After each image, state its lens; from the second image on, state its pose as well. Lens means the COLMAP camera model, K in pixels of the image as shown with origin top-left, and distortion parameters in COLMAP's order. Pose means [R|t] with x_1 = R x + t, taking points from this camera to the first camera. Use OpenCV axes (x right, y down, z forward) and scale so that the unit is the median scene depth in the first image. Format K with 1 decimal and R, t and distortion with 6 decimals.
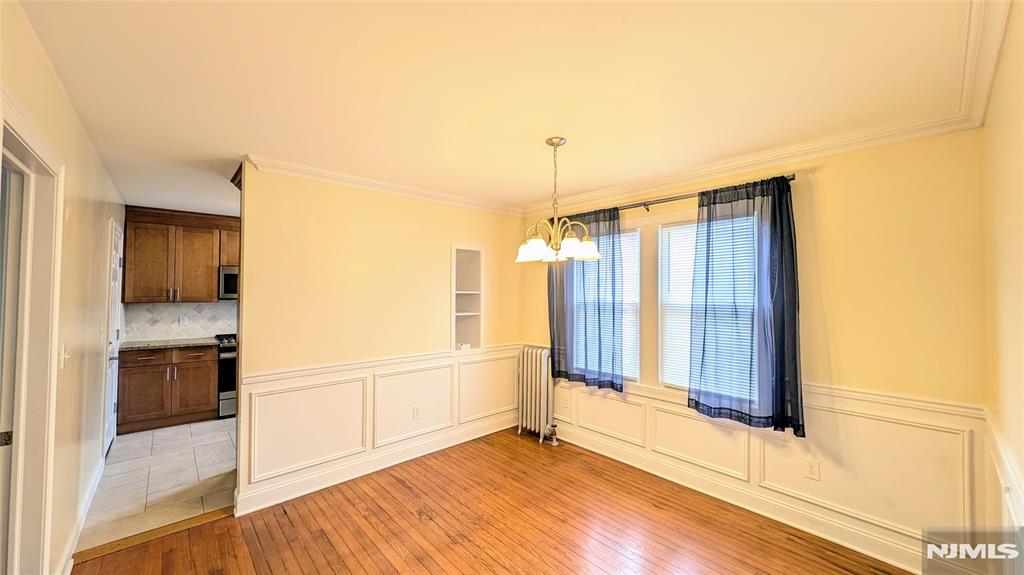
lens RADIAL K [[381.8, 0, 512.9], [0, 381.8, 285.7], [0, 0, 1]] dist [0.002045, -0.000817]
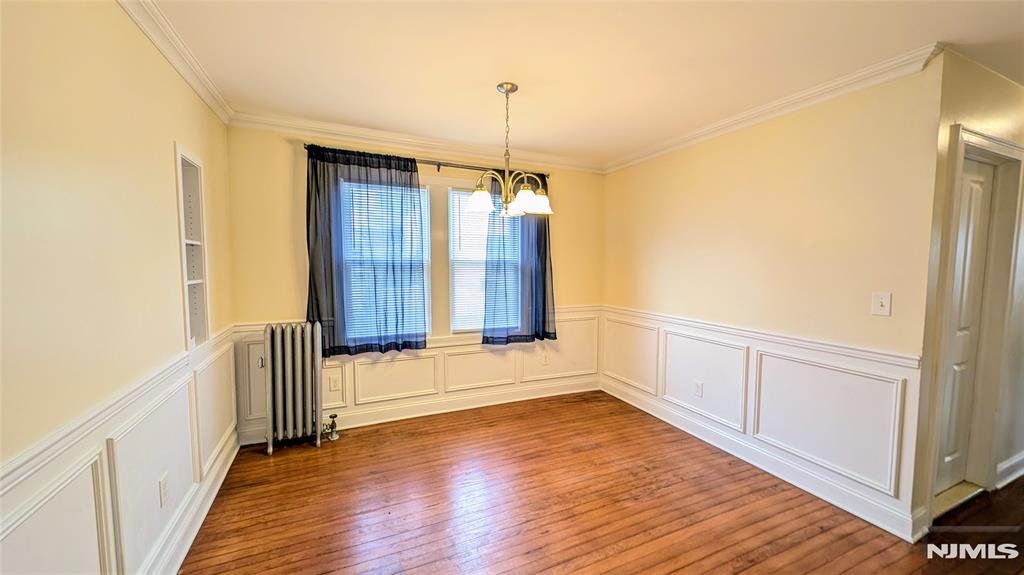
lens RADIAL K [[381.8, 0, 514.7], [0, 381.8, 285.5], [0, 0, 1]] dist [0.002045, -0.000817]
pose [[0.300623, -0.064706, 0.951546, -0.594792], [-0.026176, 0.996760, 0.076050, 0.030081], [-0.953384, -0.047770, 0.297955, 0.480080]]
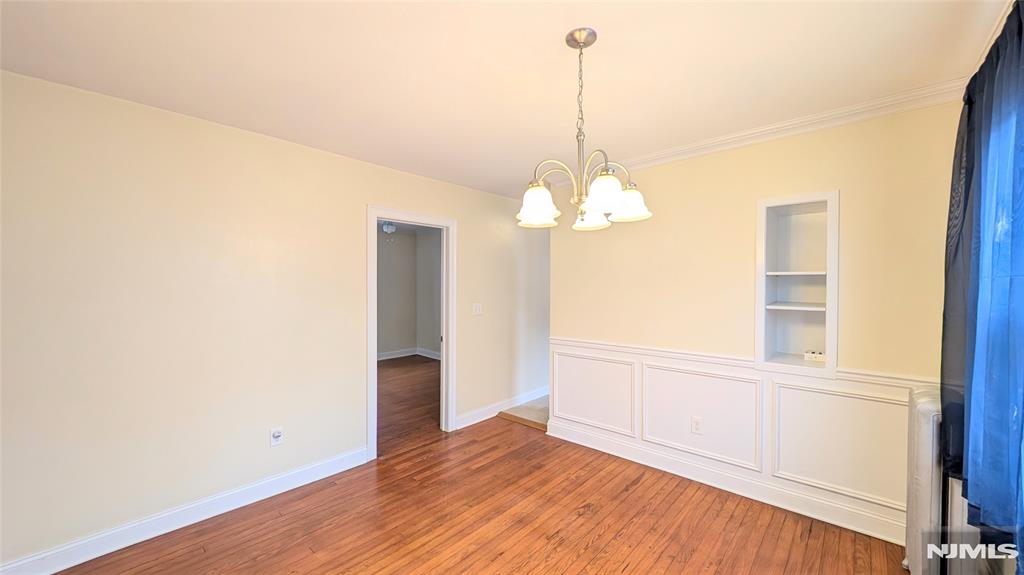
lens RADIAL K [[381.8, 0, 509.1], [0, 381.8, 286.3], [0, 0, 1]] dist [0.002045, -0.000817]
pose [[0.096264, 0.003951, -0.995348, 0.540266], [0.021018, 0.999761, 0.006001, 0.029899], [0.995134, -0.021498, 0.096158, 0.575172]]
